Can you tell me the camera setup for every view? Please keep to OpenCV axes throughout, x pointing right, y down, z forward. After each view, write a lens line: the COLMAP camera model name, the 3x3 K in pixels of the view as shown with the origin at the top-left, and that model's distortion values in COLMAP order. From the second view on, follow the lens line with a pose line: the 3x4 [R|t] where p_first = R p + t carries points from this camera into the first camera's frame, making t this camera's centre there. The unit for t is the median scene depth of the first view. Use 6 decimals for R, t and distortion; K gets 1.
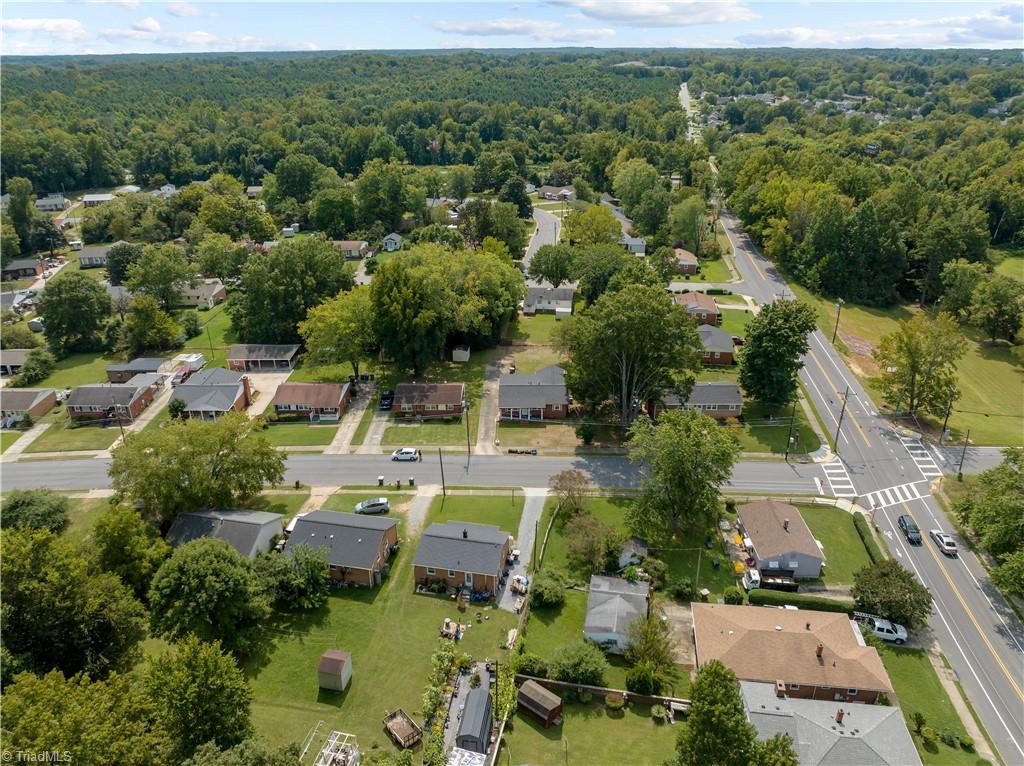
lens RADIAL K [[717.5, 0, 512.0], [0, 717.5, 383.0], [0, 0, 1]] dist [-0.066305, 0.031485]
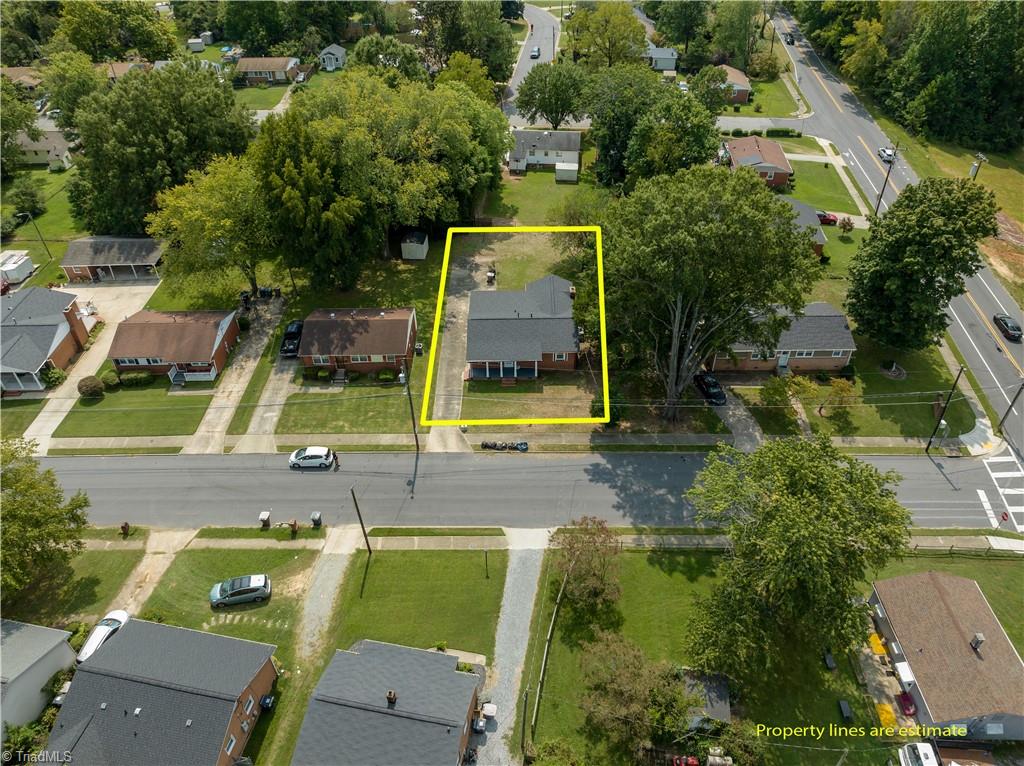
lens RADIAL K [[717.5, 0, 512.0], [0, 717.5, 383.0], [0, 0, 1]] dist [-0.066305, 0.031485]
pose [[0.999899, -0.012575, 0.006621, 0.014793], [0.010490, 0.967355, 0.253207, -0.093993], [-0.009589, -0.253112, 0.967389, 0.356536]]
